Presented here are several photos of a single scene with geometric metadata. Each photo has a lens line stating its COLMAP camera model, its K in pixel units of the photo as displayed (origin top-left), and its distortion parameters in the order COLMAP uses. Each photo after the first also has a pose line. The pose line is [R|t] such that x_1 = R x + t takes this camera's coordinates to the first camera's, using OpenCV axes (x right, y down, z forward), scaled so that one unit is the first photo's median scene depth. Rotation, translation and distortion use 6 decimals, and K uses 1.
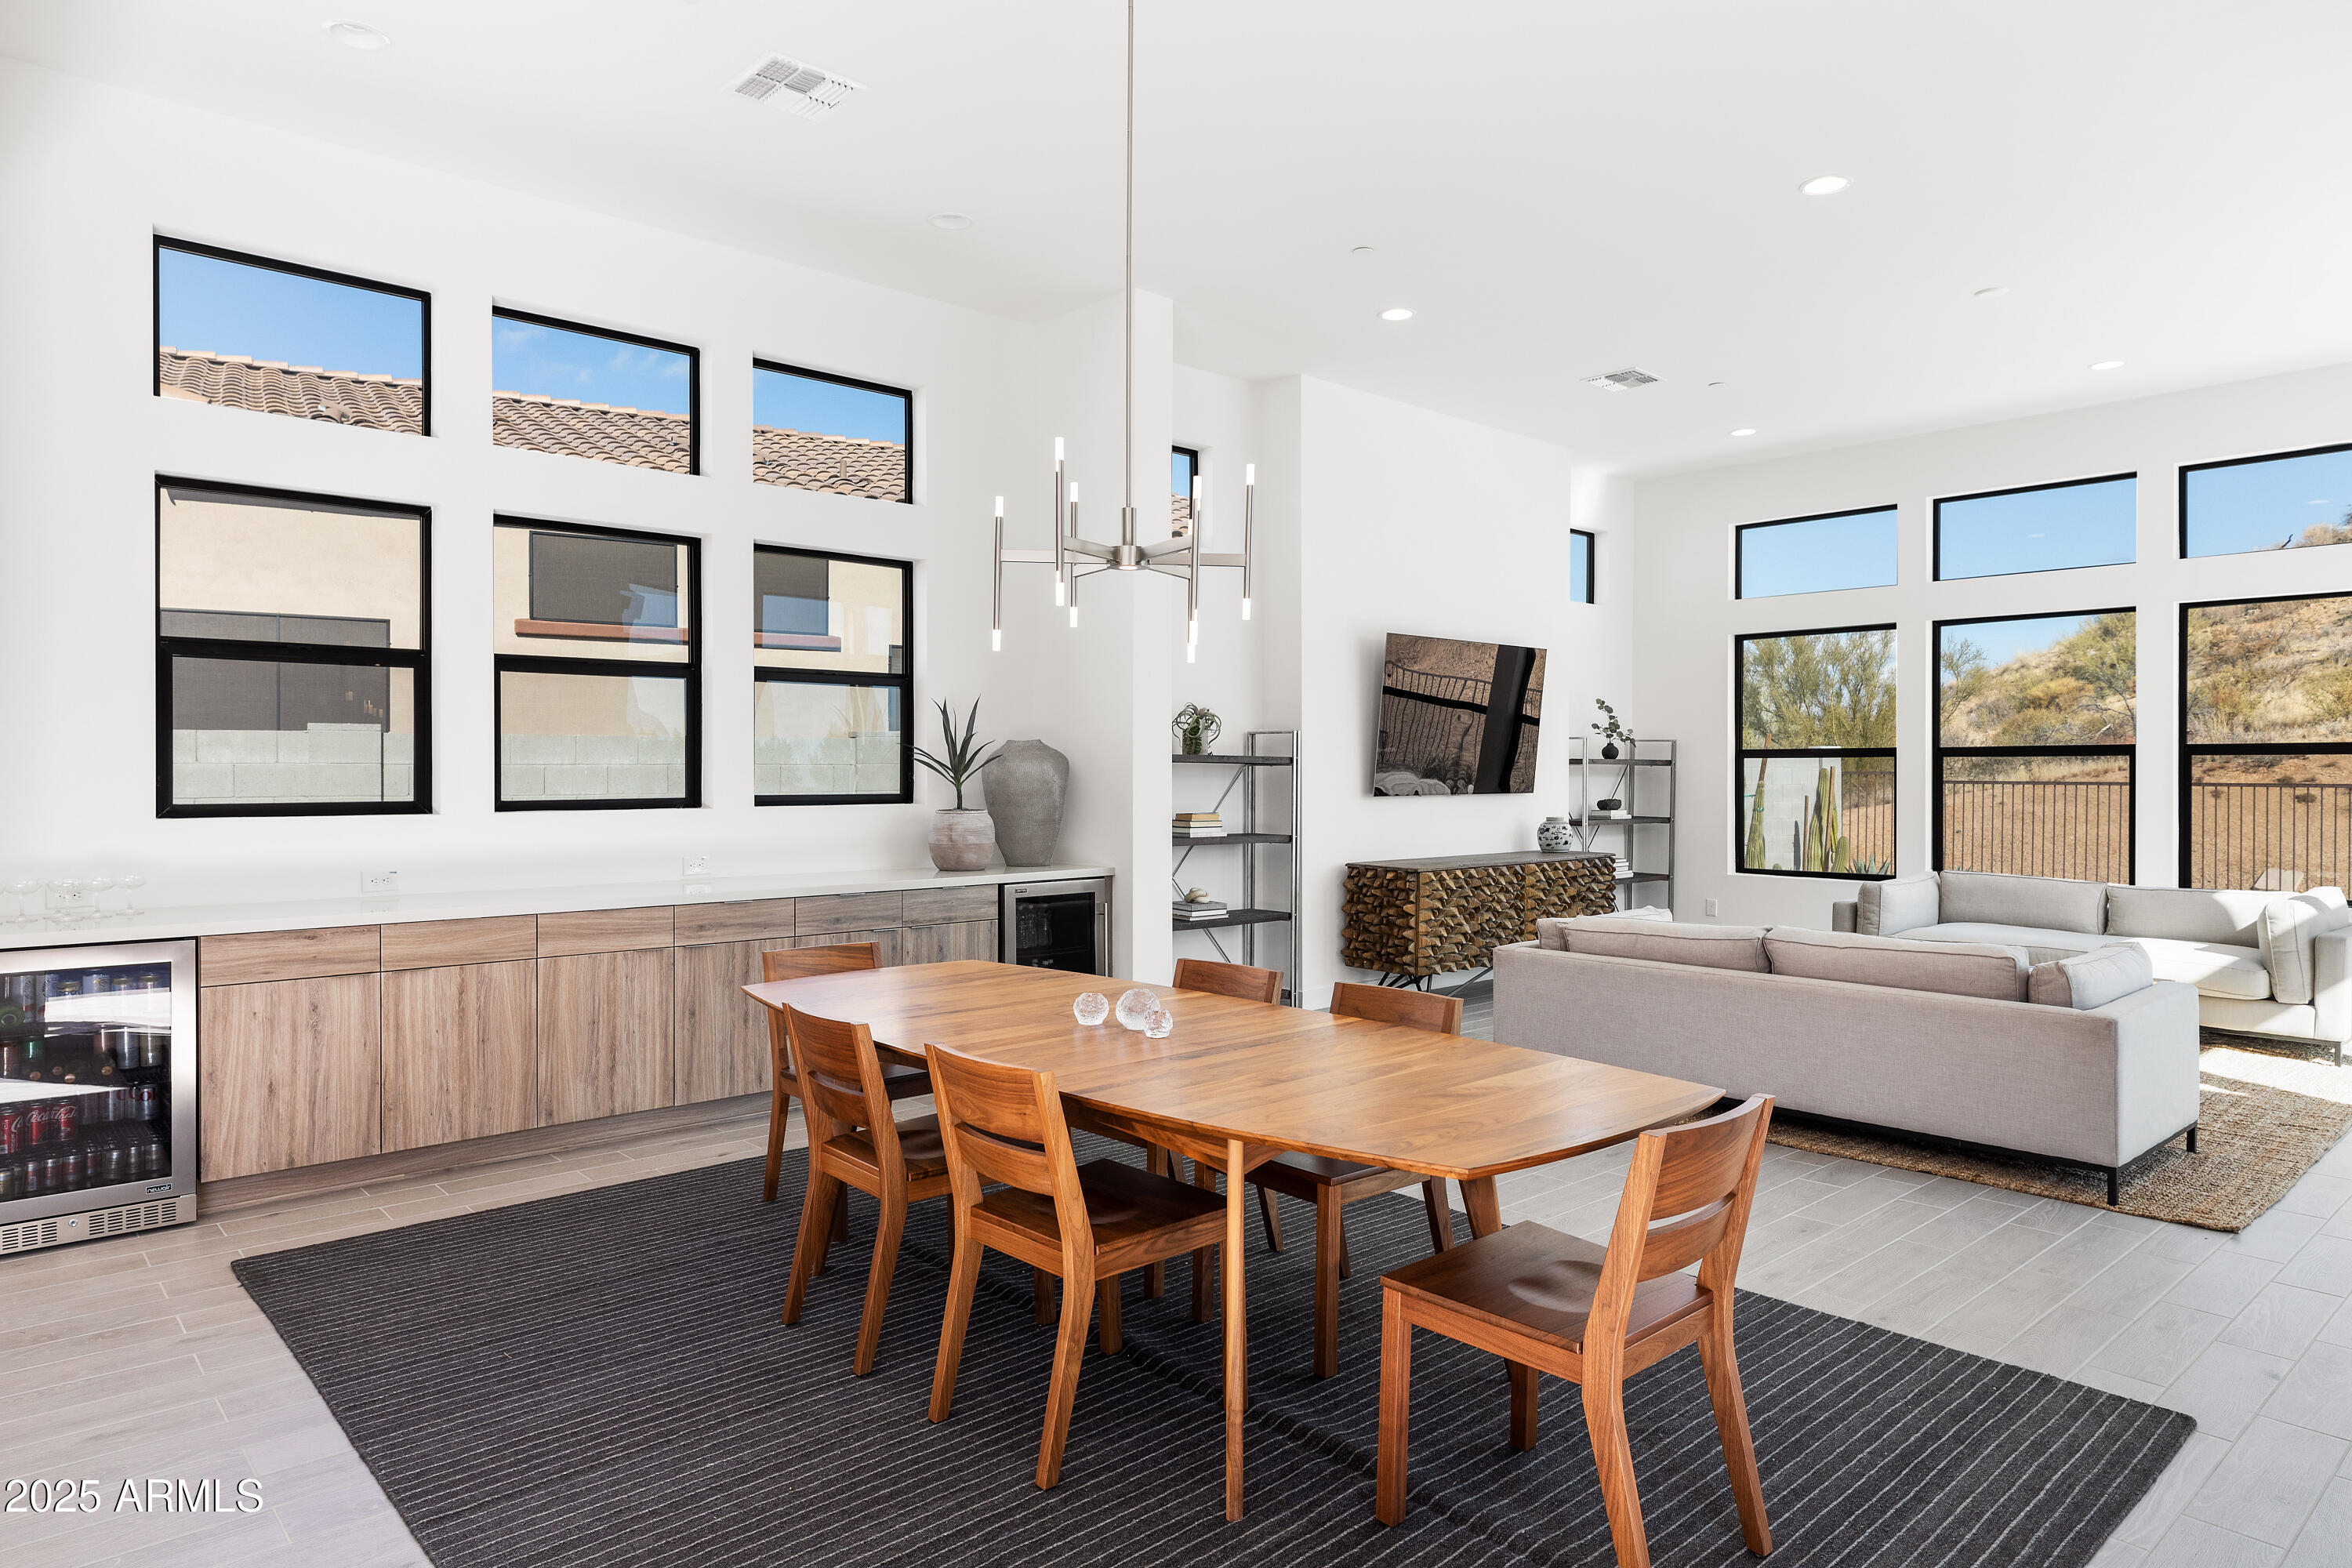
lens RADIAL K [[1420.8, 0, 1168.4], [0, 1420.8, 783.2], [0, 0, 1]] dist [0.011300, 0.005108]
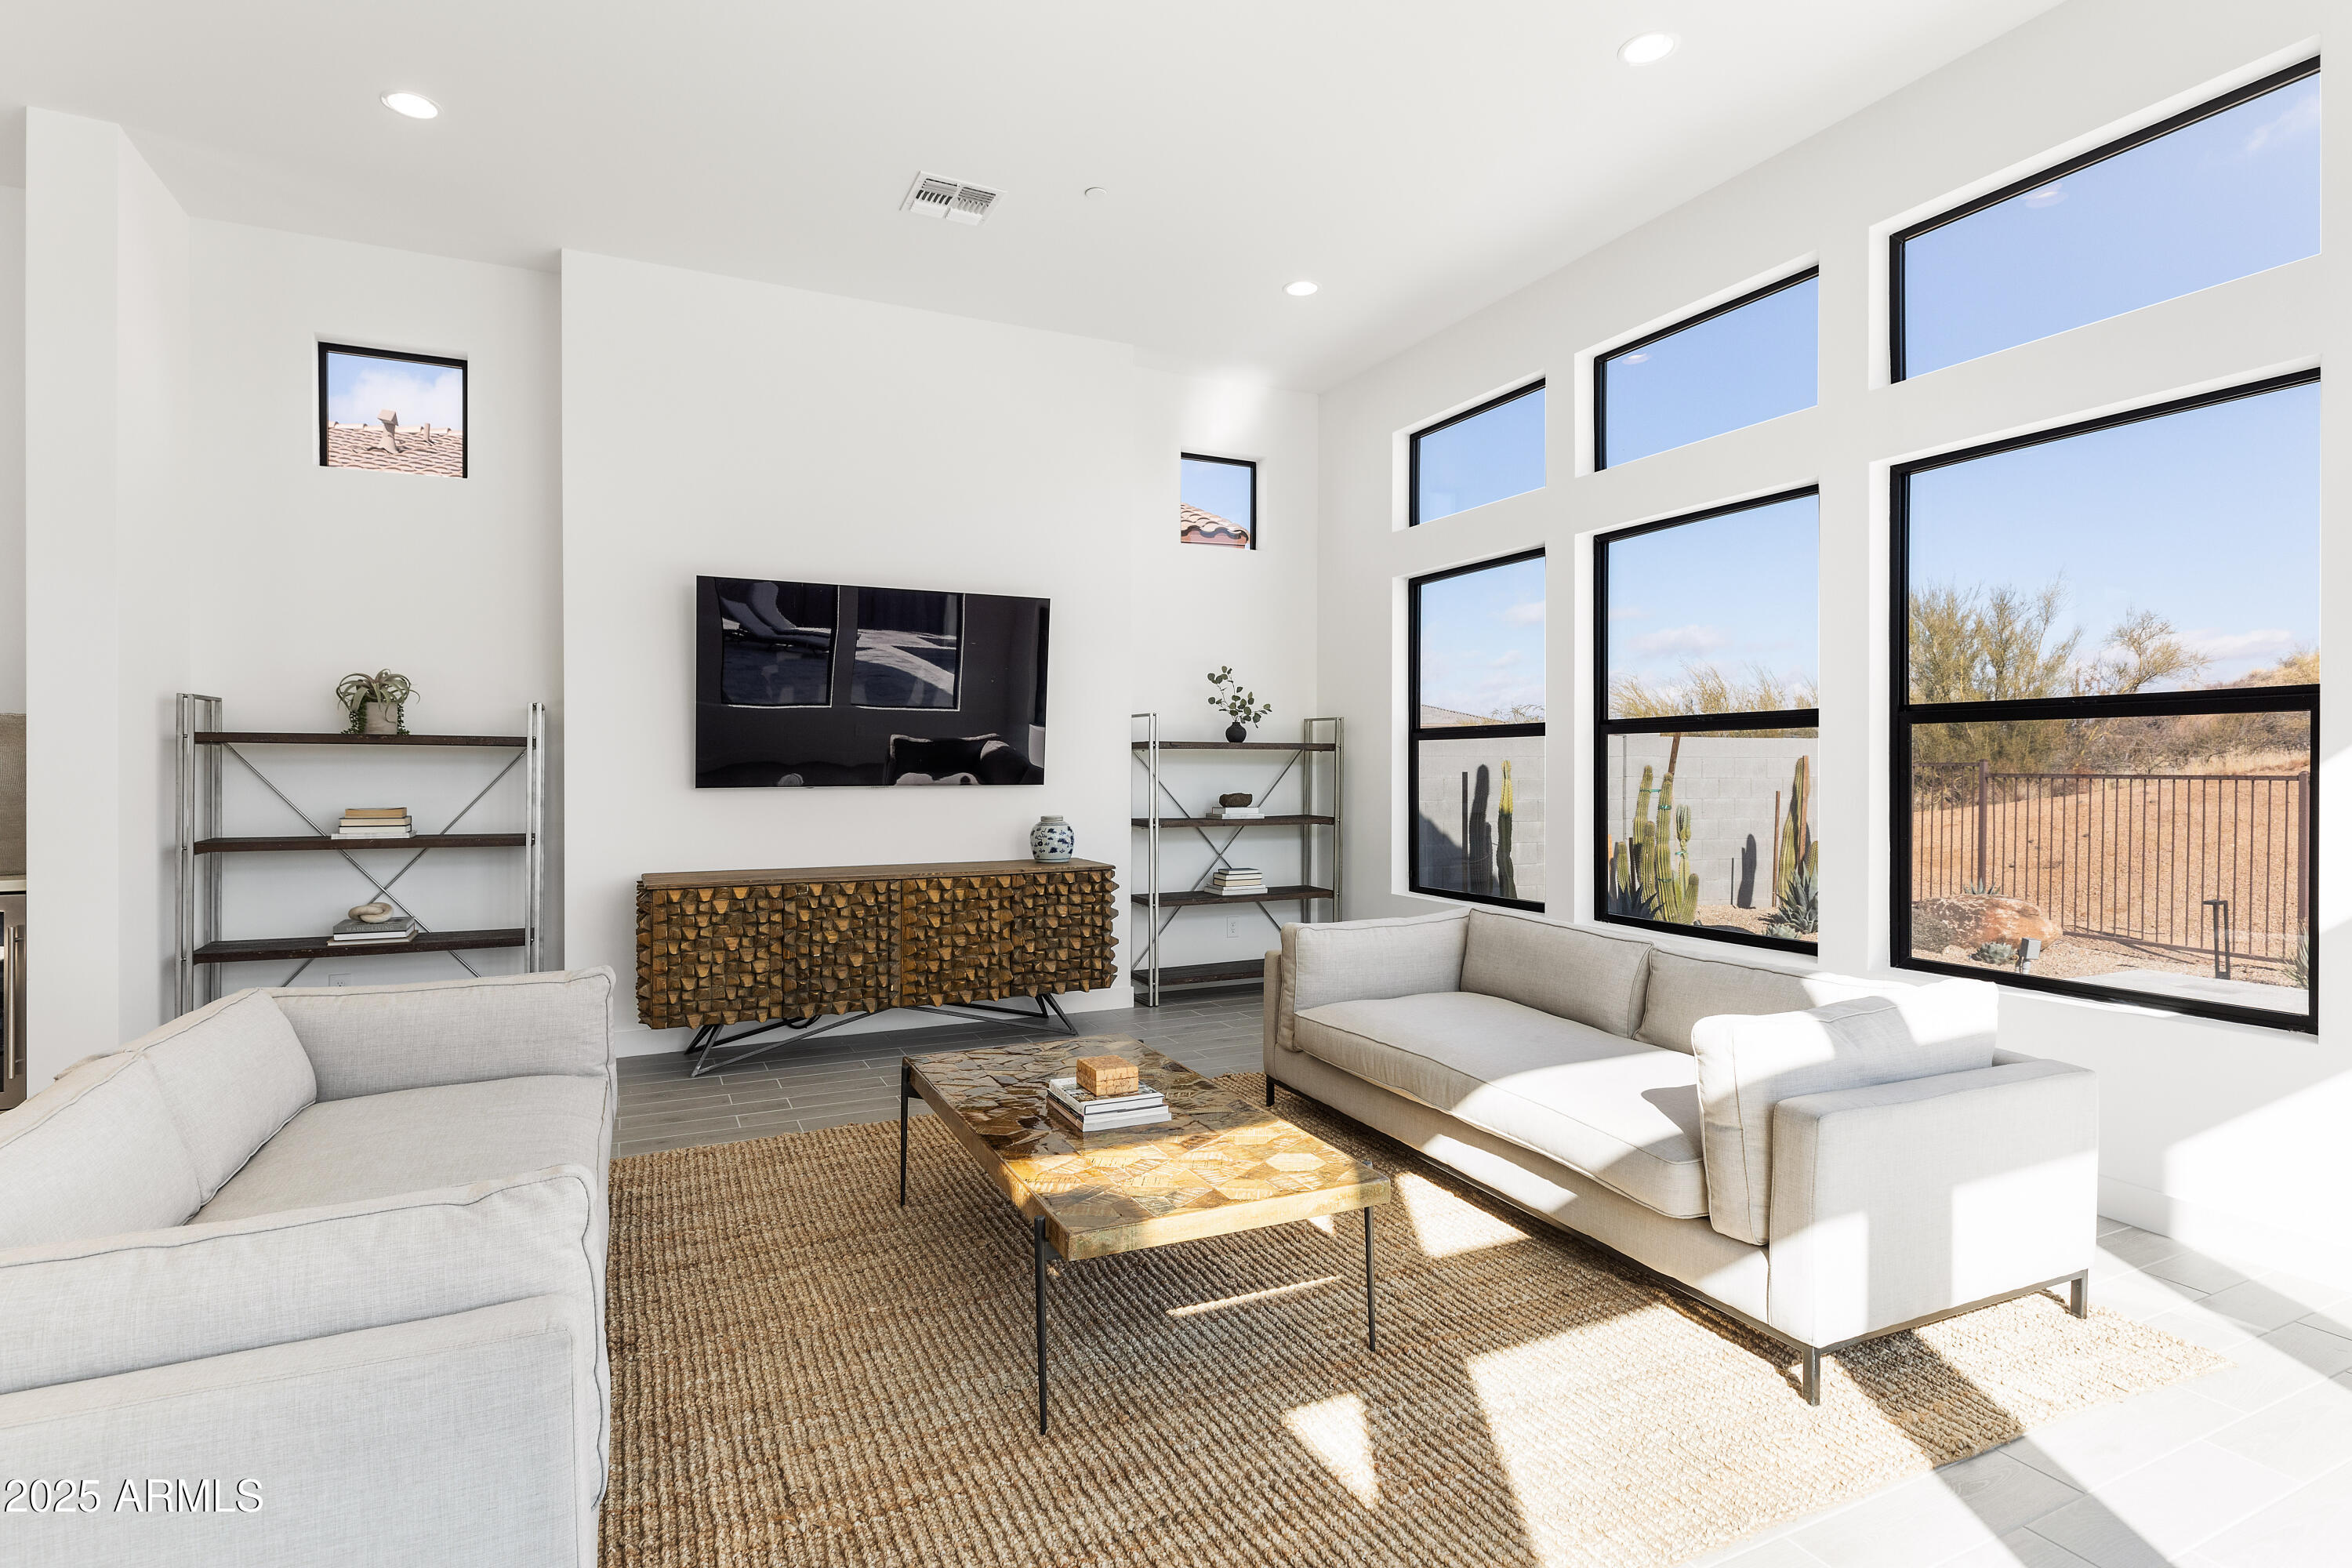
lens RADIAL K [[1149.4, 0, 1168.4], [0, 1149.4, 768.9], [0, 0, 1]] dist [0.001956, 0.000266]
pose [[0.956041, -0.002111, -0.293225, 0.463913], [-0.000703, 0.999955, -0.009493, 0.003625], [0.293232, 0.009282, 0.955996, 0.382776]]
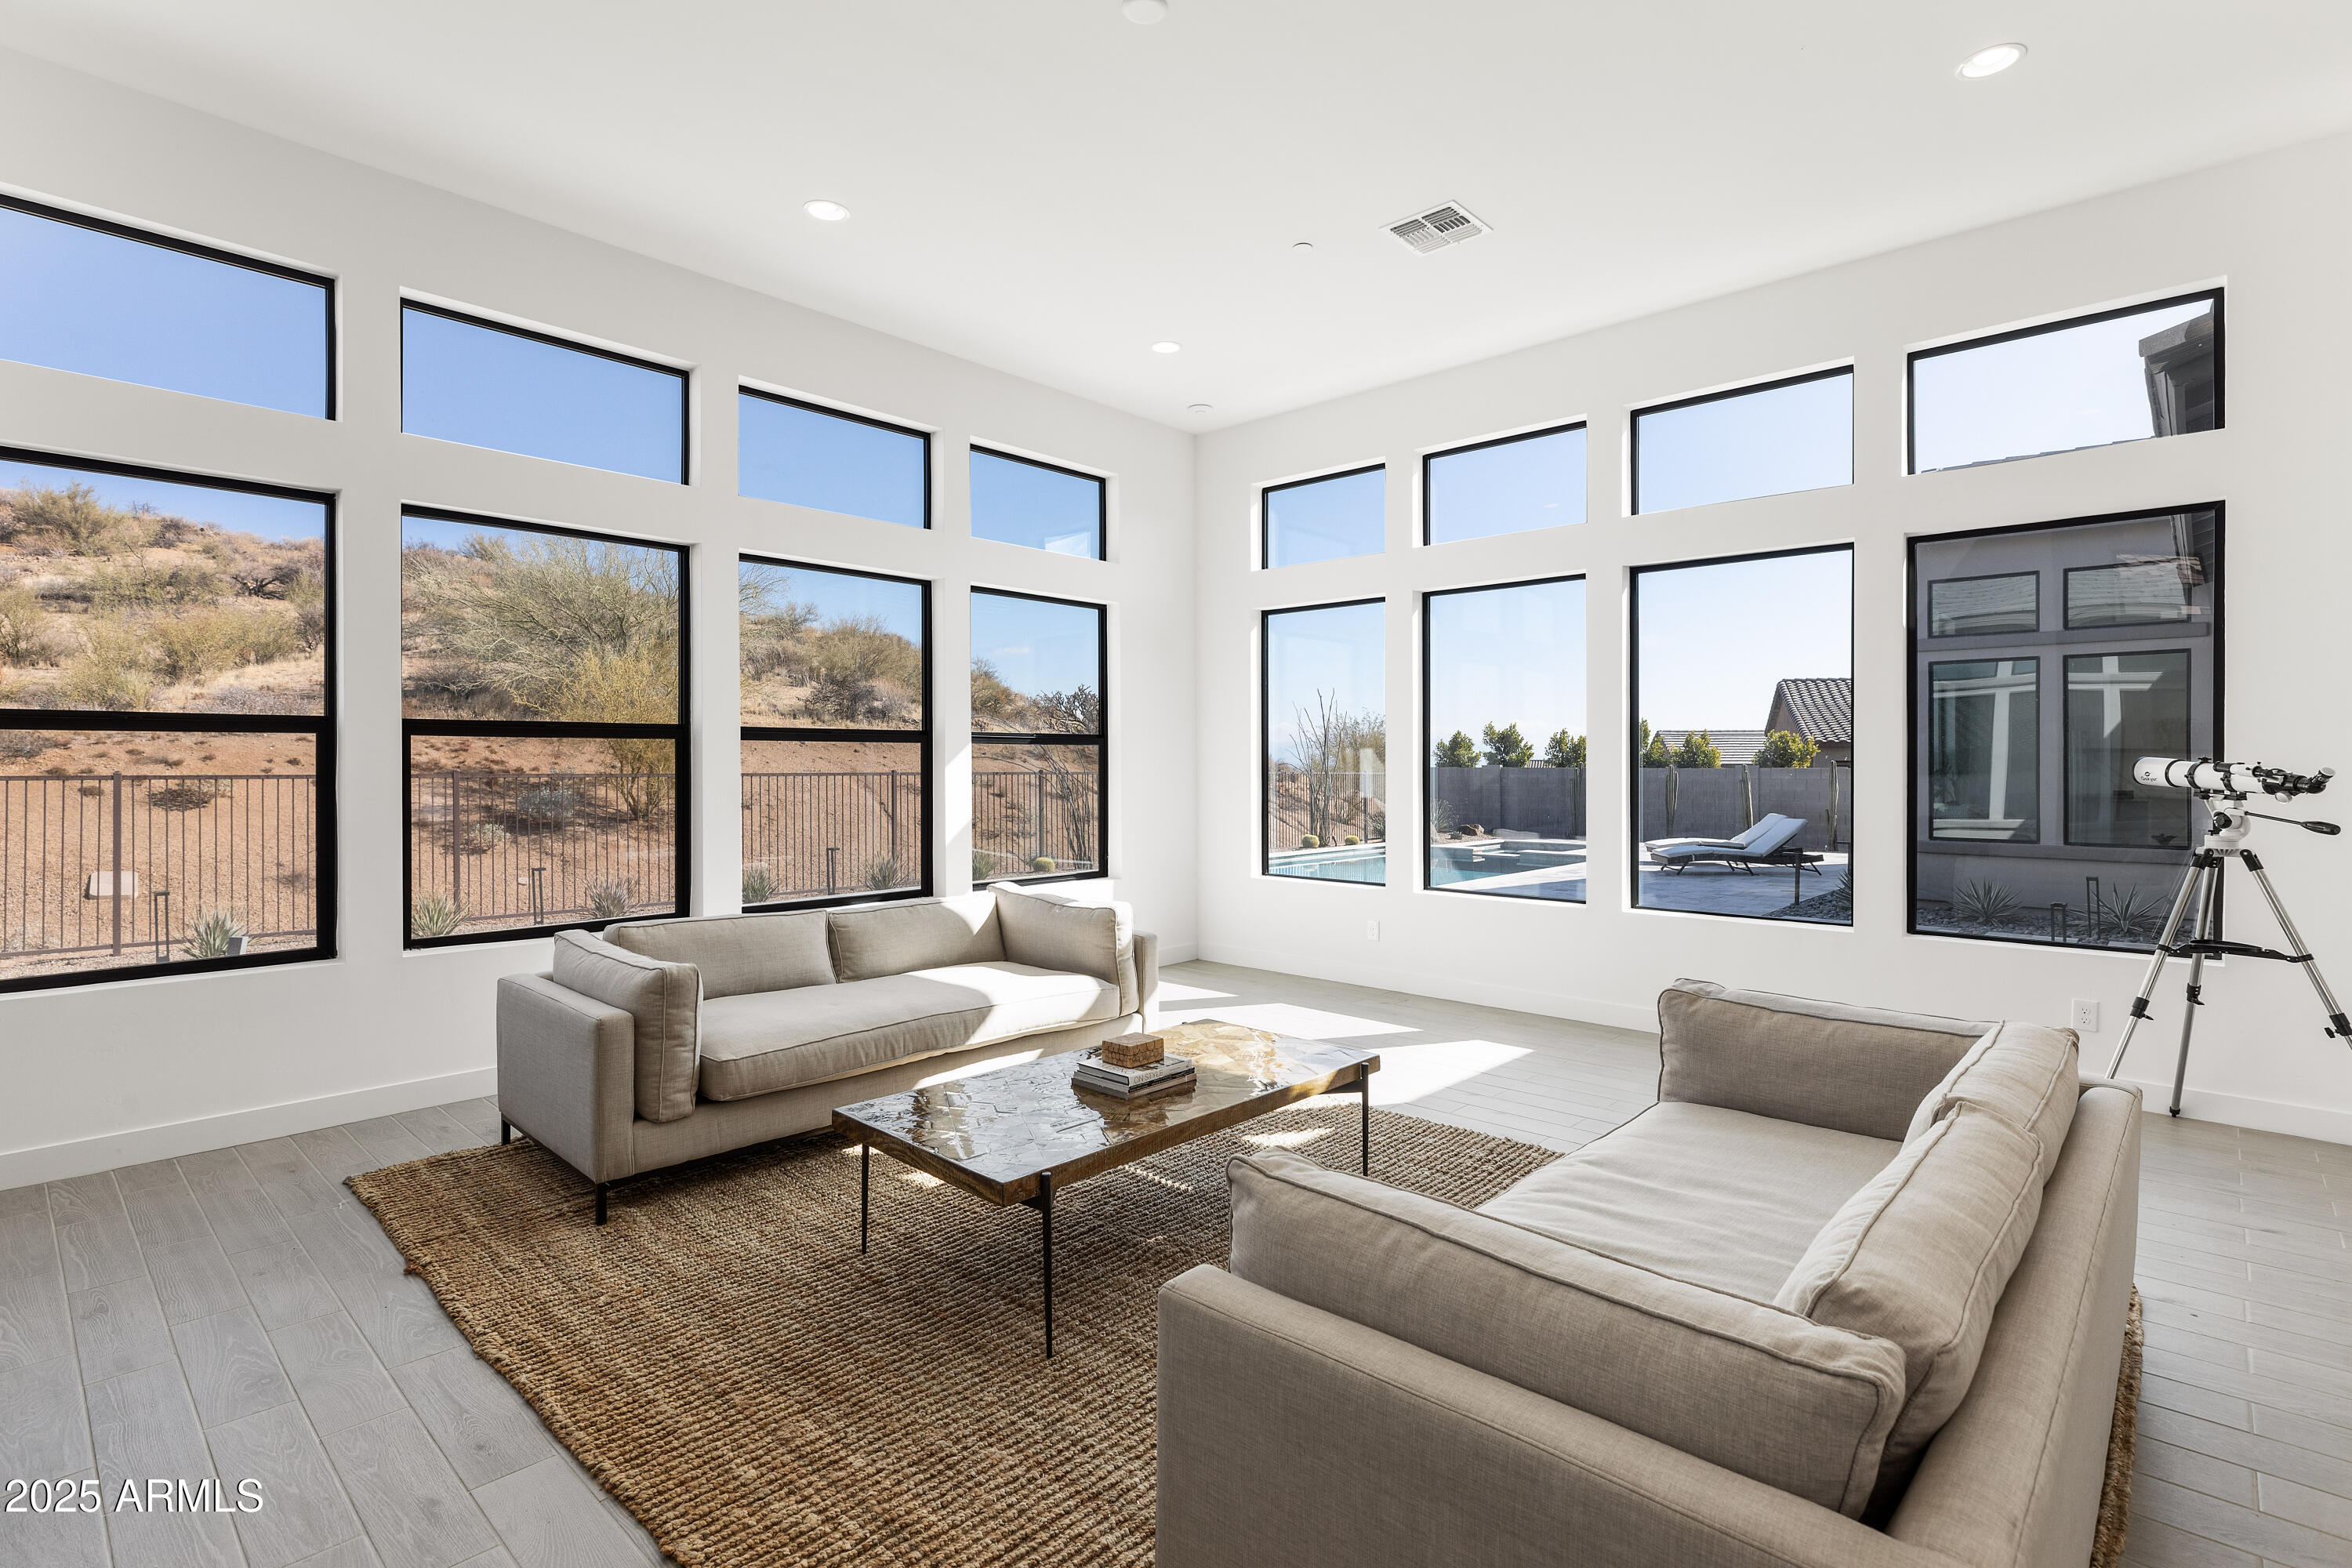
lens RADIAL K [[1108.4, 0, 1176.3], [0, 1108.4, 767.4], [0, 0, 1]] dist [-0.005390, -0.000482]
pose [[-0.087680, -0.004146, 0.996140, 0.051279], [0.008570, 0.999951, 0.004916, -0.004573], [-0.996112, 0.008968, -0.087640, 0.665060]]
